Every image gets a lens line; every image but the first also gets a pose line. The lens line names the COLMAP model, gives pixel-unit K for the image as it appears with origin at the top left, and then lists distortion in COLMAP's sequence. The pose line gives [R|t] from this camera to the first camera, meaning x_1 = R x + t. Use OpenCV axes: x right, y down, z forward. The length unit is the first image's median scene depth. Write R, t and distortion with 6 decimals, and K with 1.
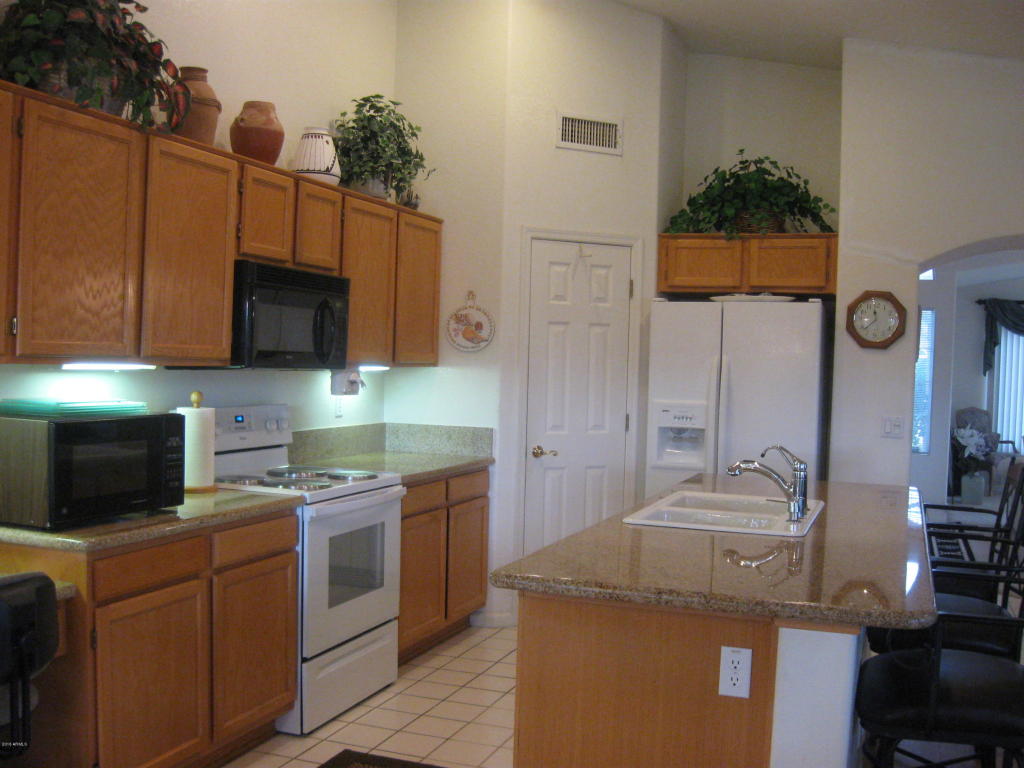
lens RADIAL K [[1035.7, 0, 512.8], [0, 1035.7, 385.1], [0, 0, 1]] dist [-0.112082, 0.000000]
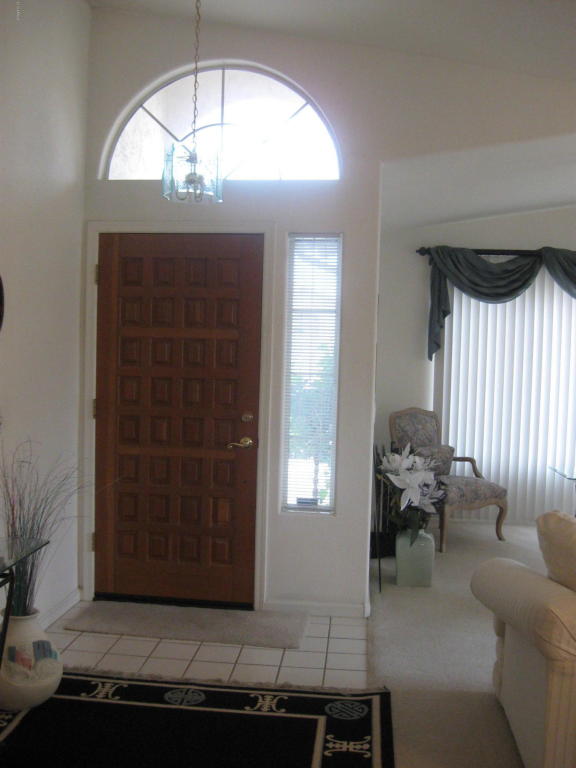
lens RADIAL K [[776.7, 0, 288.5], [0, 776.7, 384.4], [0, 0, 1]] dist [-0.112082, 0.000000]
pose [[0.963915, -0.015351, 0.265766, 0.243410], [0.008801, 0.999628, 0.025820, -0.007181], [-0.266063, -0.022549, 0.963692, 0.537902]]
